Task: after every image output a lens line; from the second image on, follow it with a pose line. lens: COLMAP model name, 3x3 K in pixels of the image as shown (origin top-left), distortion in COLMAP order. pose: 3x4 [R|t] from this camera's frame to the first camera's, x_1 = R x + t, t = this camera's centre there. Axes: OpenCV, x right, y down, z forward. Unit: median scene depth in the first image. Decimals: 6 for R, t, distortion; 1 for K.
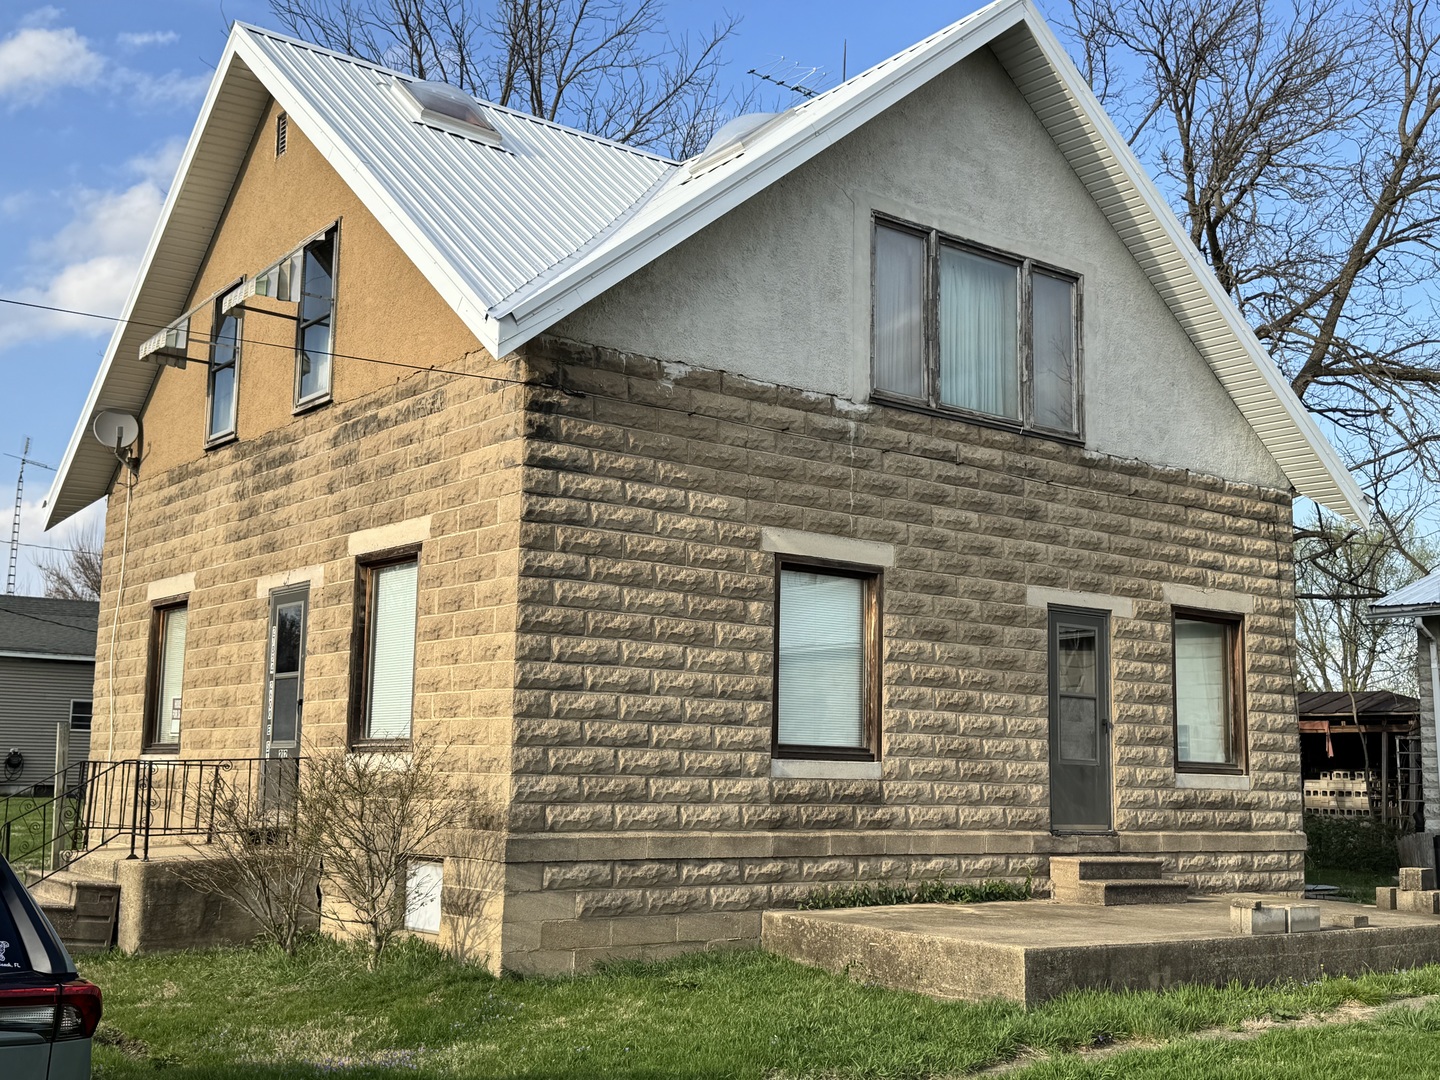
lens RADIAL K [[1629.5, 0, 720.0], [0, 1629.5, 540.0], [0, 0, 1]] dist [0.106370, -0.016430]
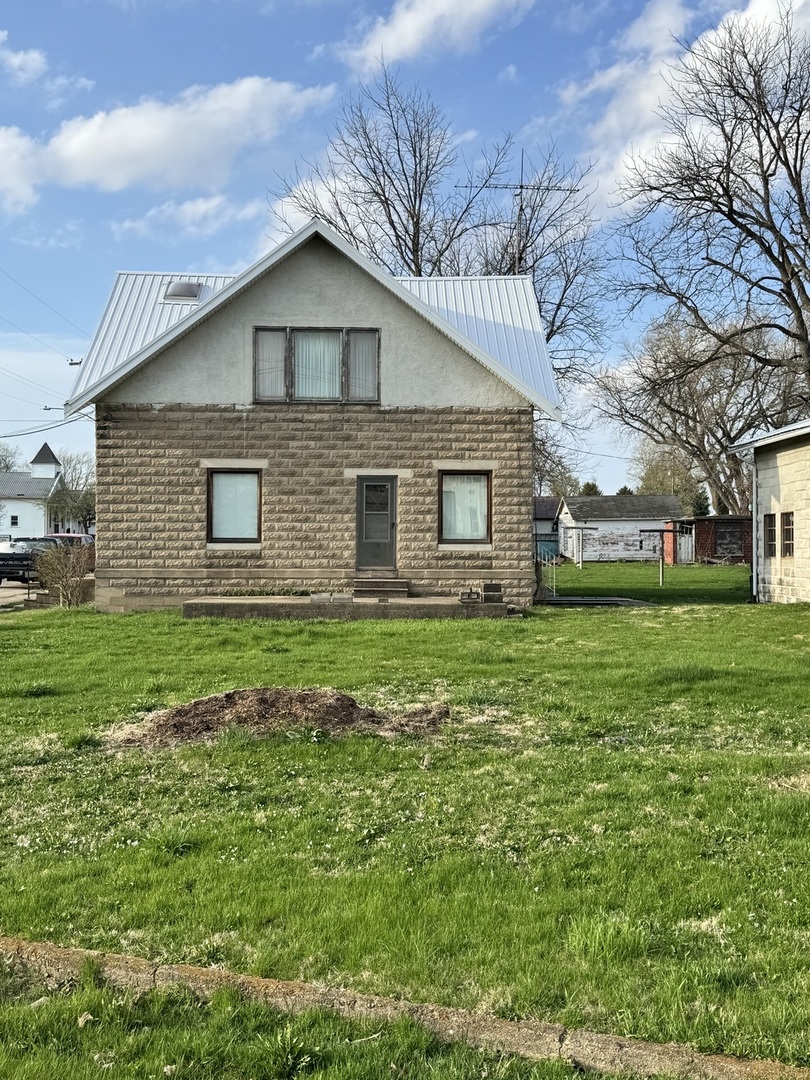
lens RADIAL K [[1222.1, 0, 405.0], [0, 1222.1, 540.0], [0, 0, 1]] dist [0.106370, -0.016430]
pose [[0.804359, -0.025516, -0.593596, 1.415756], [0.097798, 0.991136, 0.089918, -0.022665], [0.586040, -0.130379, 0.799724, -0.425132]]
